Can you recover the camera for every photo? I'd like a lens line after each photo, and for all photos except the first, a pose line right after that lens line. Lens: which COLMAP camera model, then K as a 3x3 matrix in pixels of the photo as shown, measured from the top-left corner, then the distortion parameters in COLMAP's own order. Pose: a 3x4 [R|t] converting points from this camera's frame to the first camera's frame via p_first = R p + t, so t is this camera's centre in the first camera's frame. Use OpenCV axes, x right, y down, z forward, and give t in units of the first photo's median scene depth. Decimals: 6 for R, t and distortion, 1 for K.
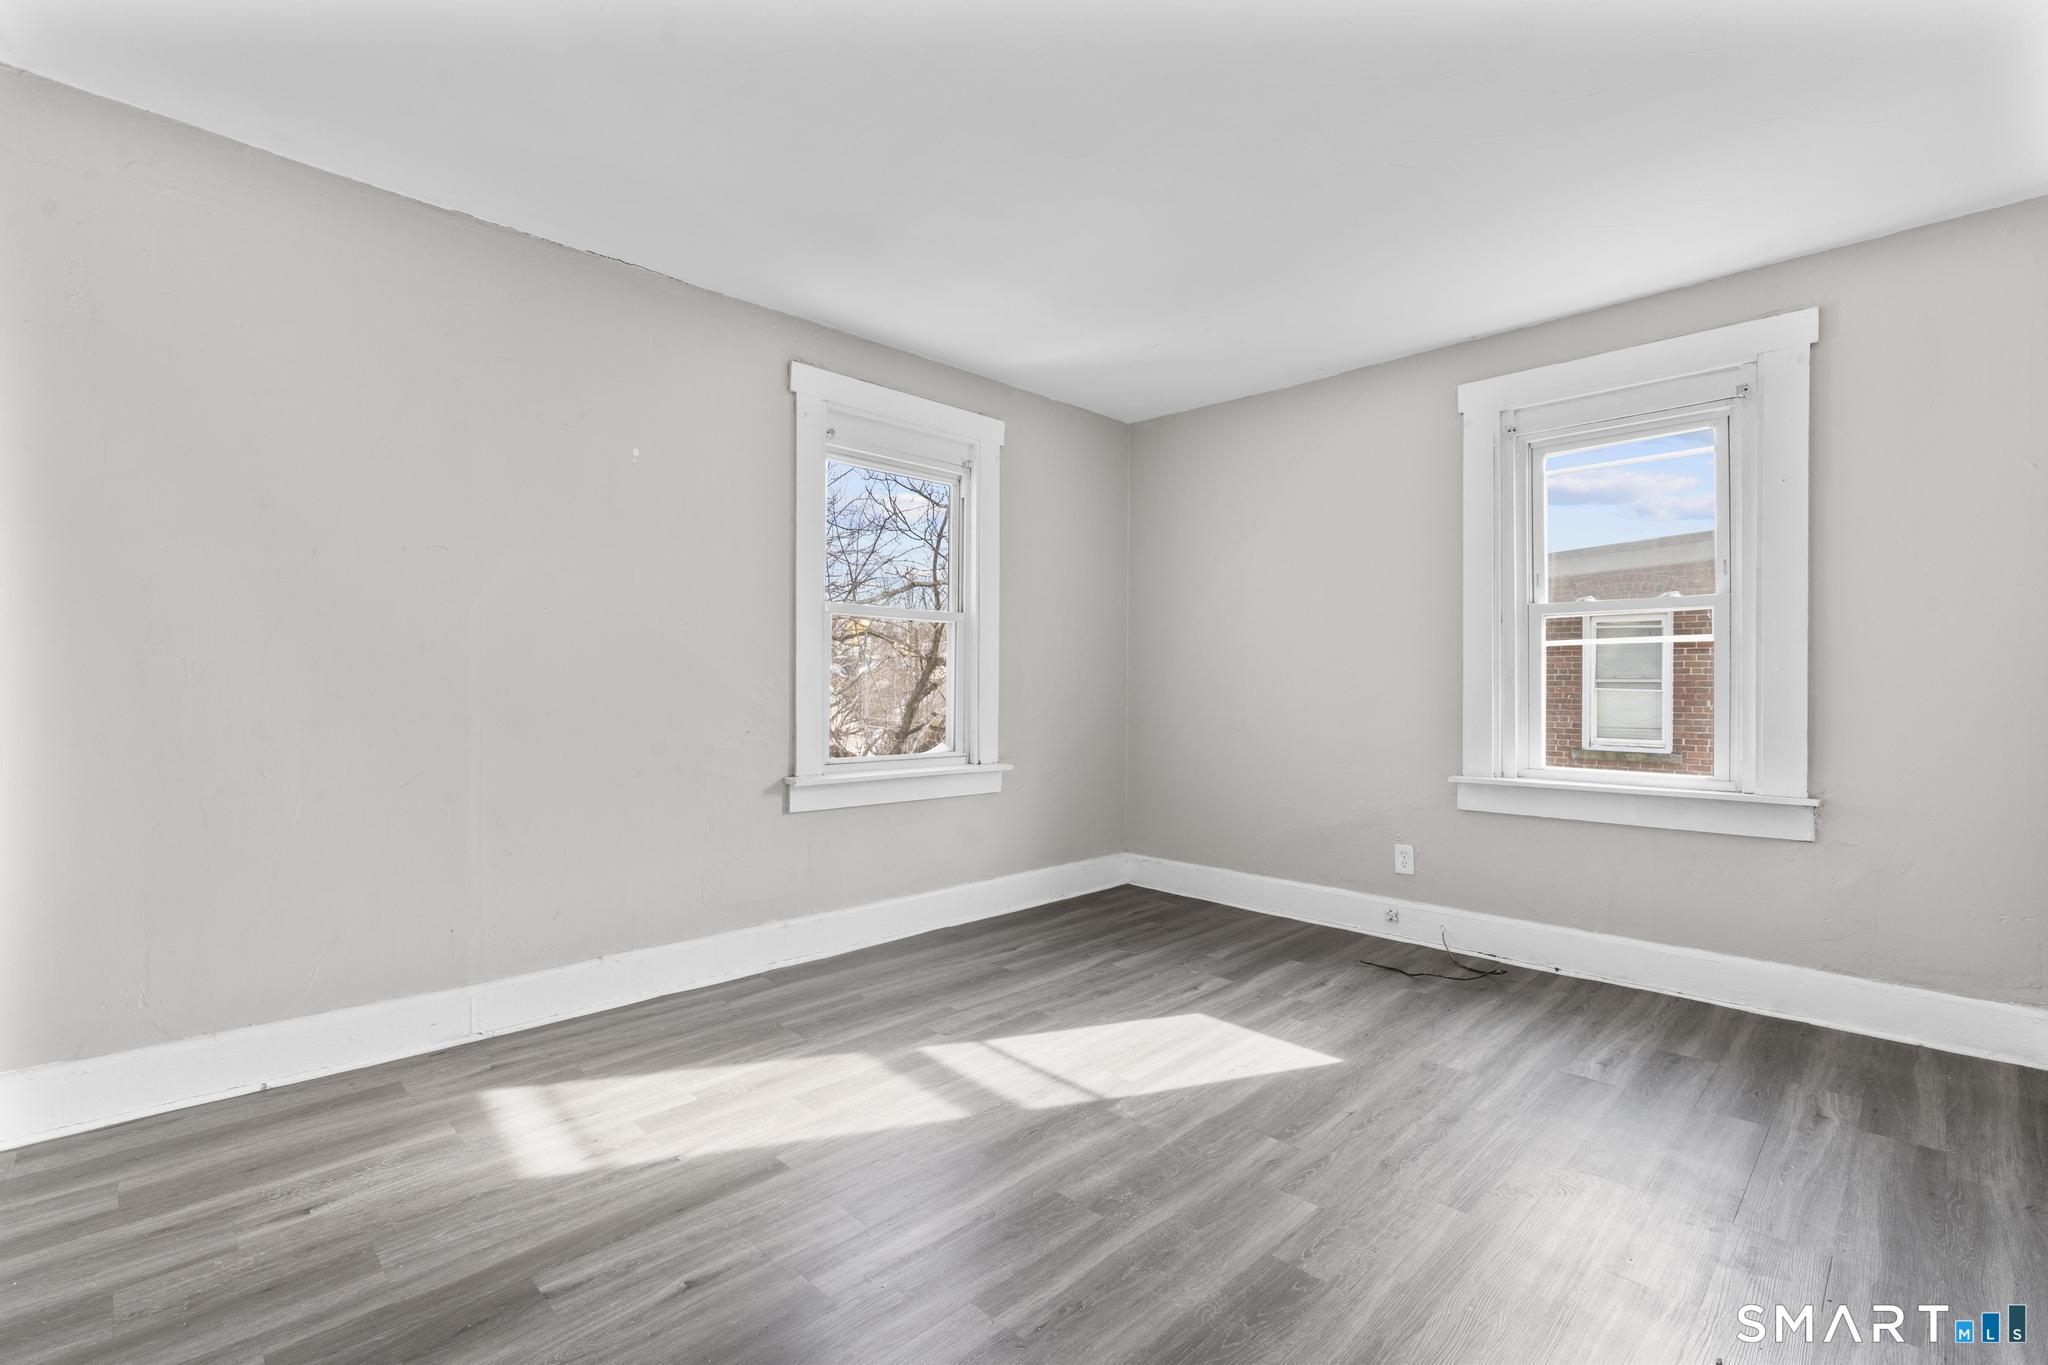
lens RADIAL K [[913.7, 0, 1010.0], [0, 913.7, 680.8], [0, 0, 1]] dist [-0.012913, 0.003817]
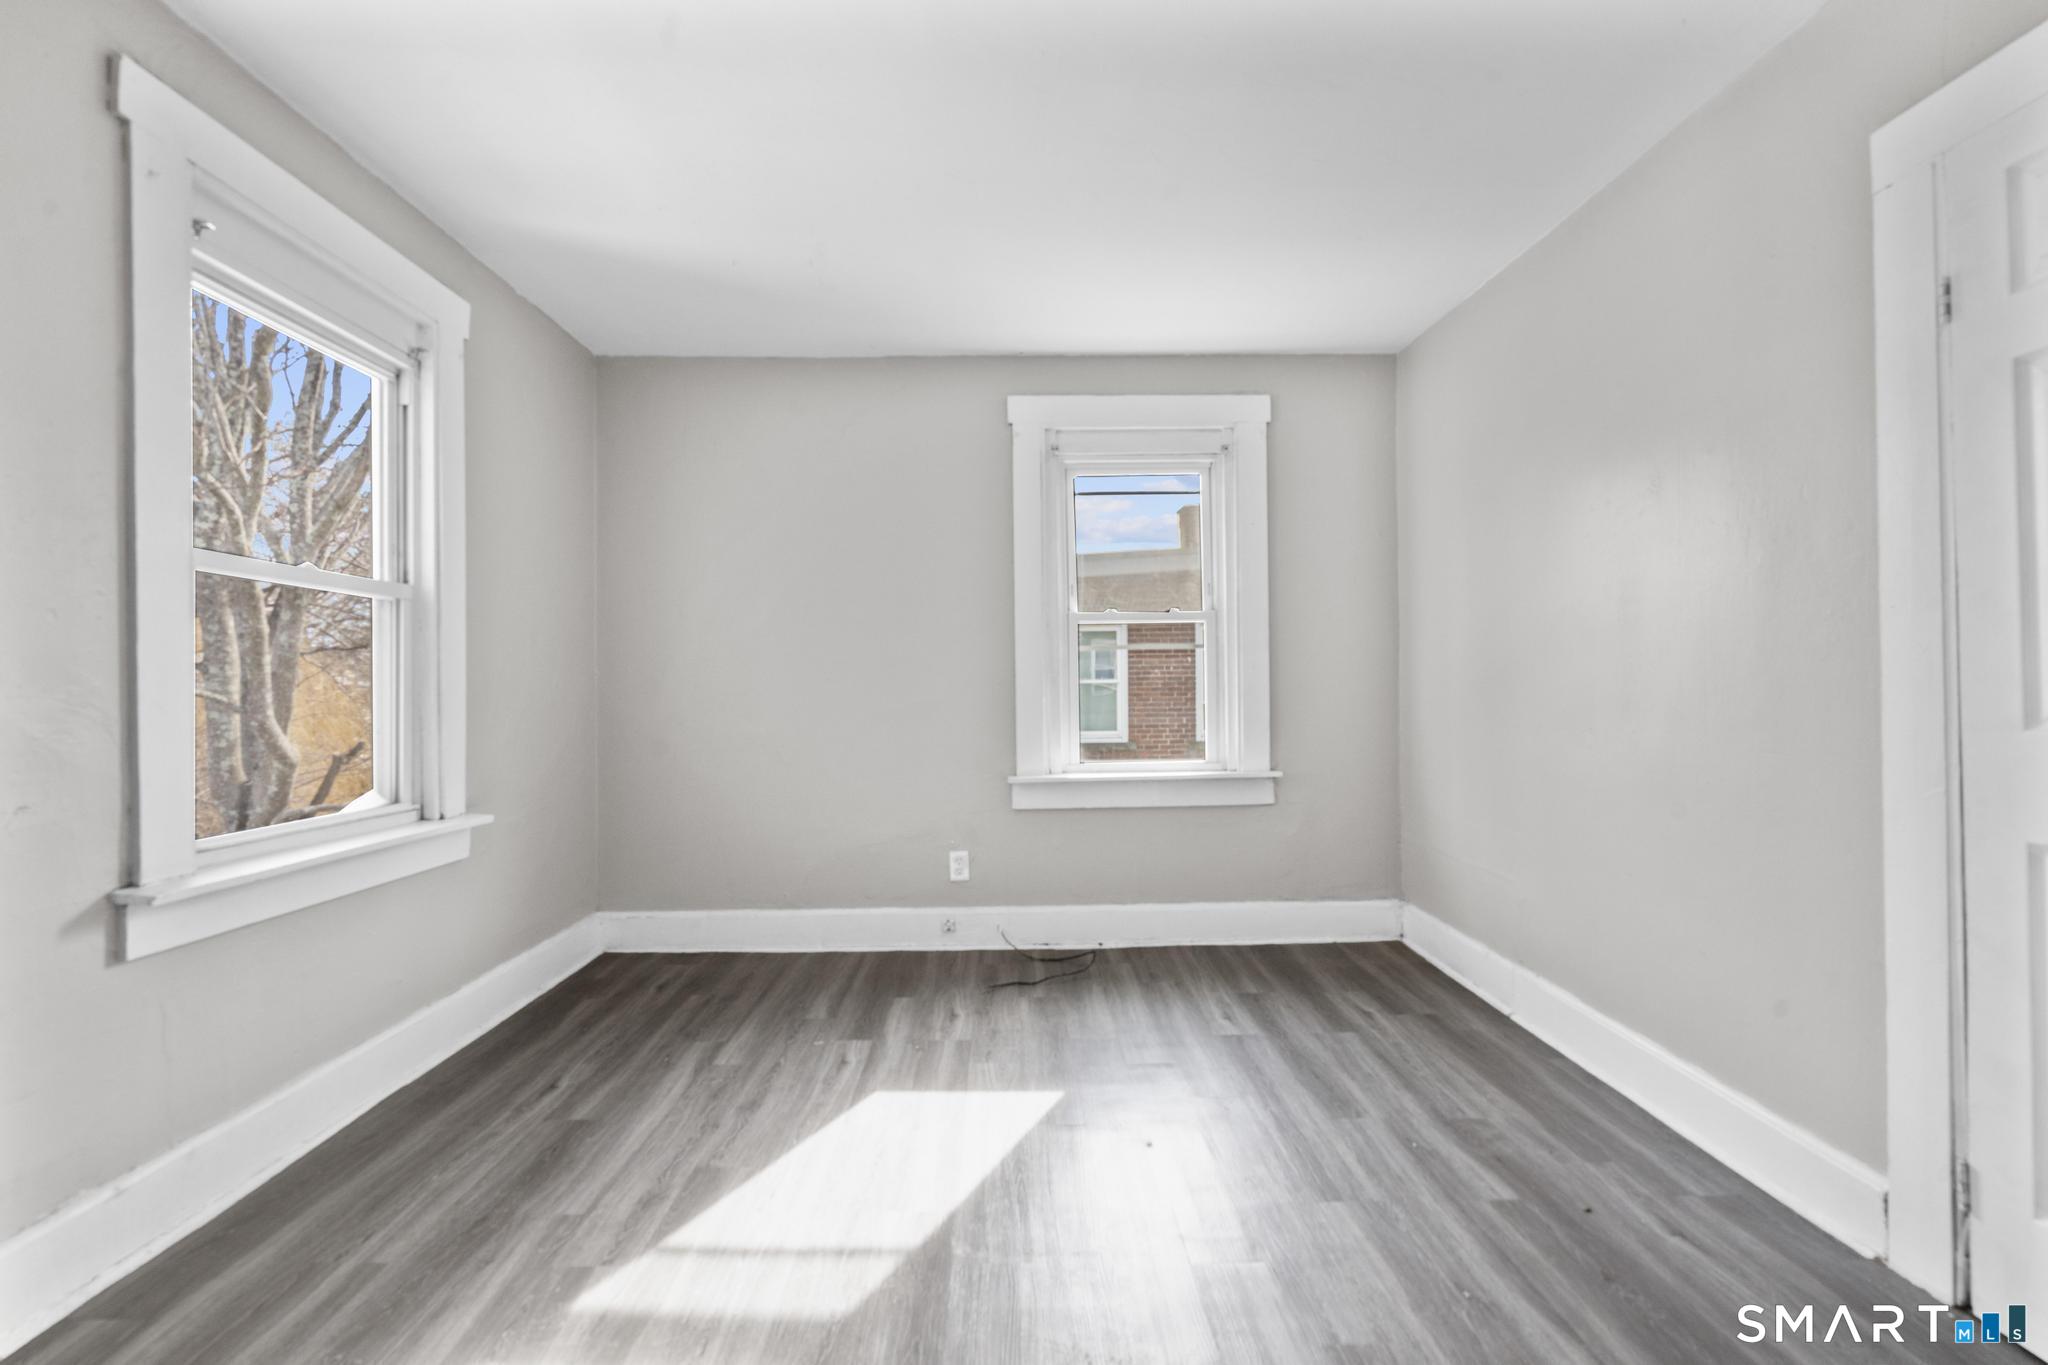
lens RADIAL K [[913.7, 0, 1015.5], [0, 913.7, 680.8], [0, 0, 1]] dist [-0.012913, 0.003817]
pose [[0.682605, -0.006662, 0.730757, -0.295973], [0.011823, 0.999928, -0.001928, -0.001360], [-0.730692, 0.009956, 0.682635, 0.337983]]
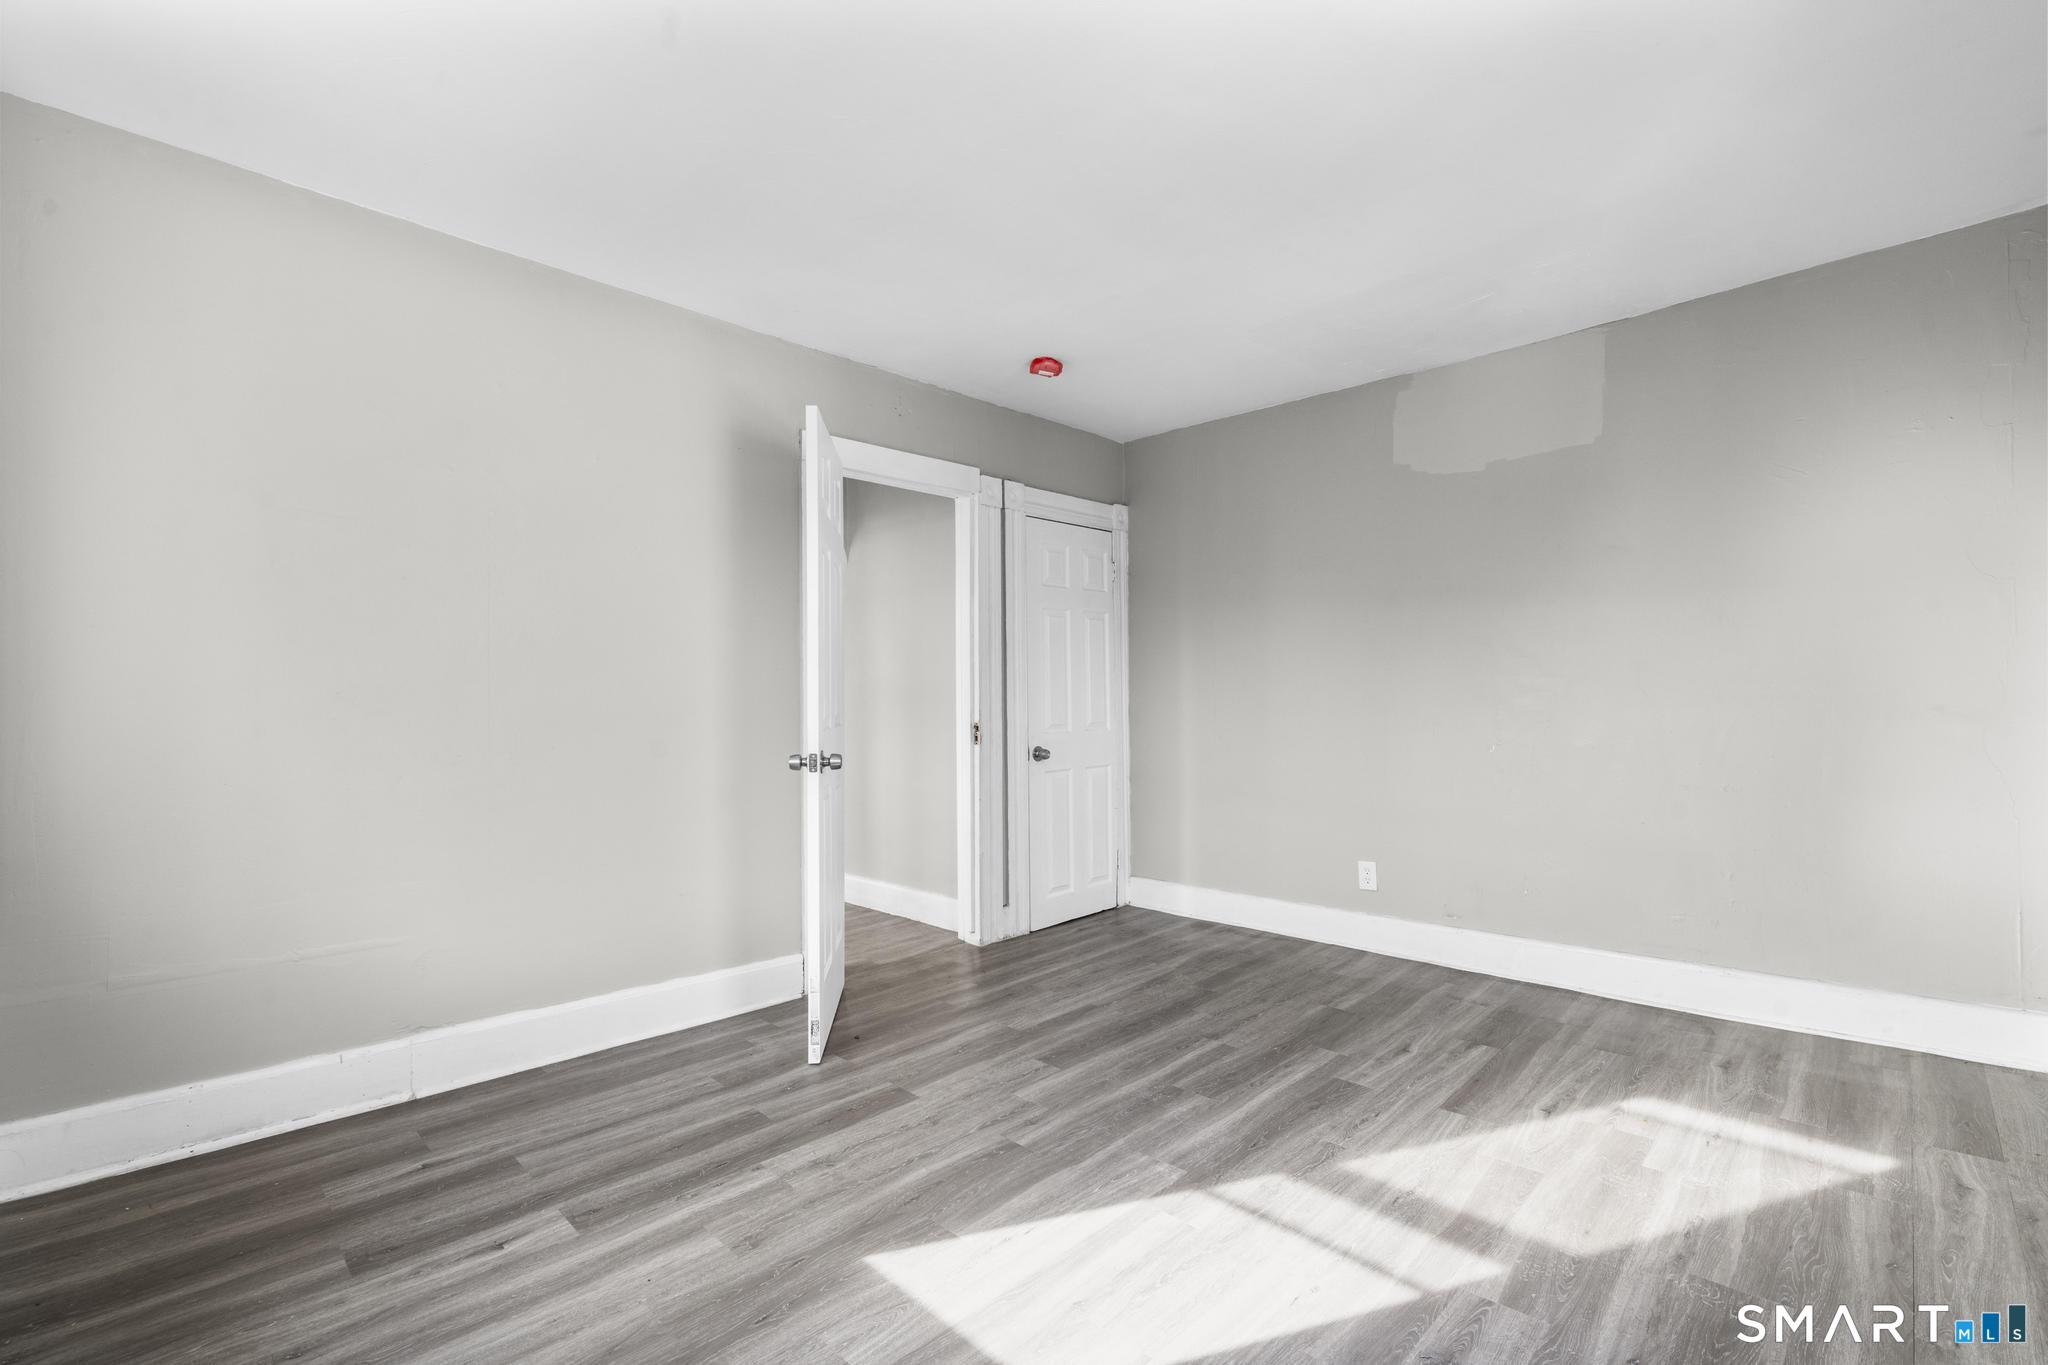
lens RADIAL K [[913.7, 0, 1027.2], [0, 913.7, 689.8], [0, 0, 1]] dist [-0.012913, 0.003817]
pose [[-0.999452, 0.003128, -0.032939, 0.218782], [0.003256, 0.999987, -0.003821, -0.005431], [0.032927, -0.003926, -0.999450, 1.419484]]
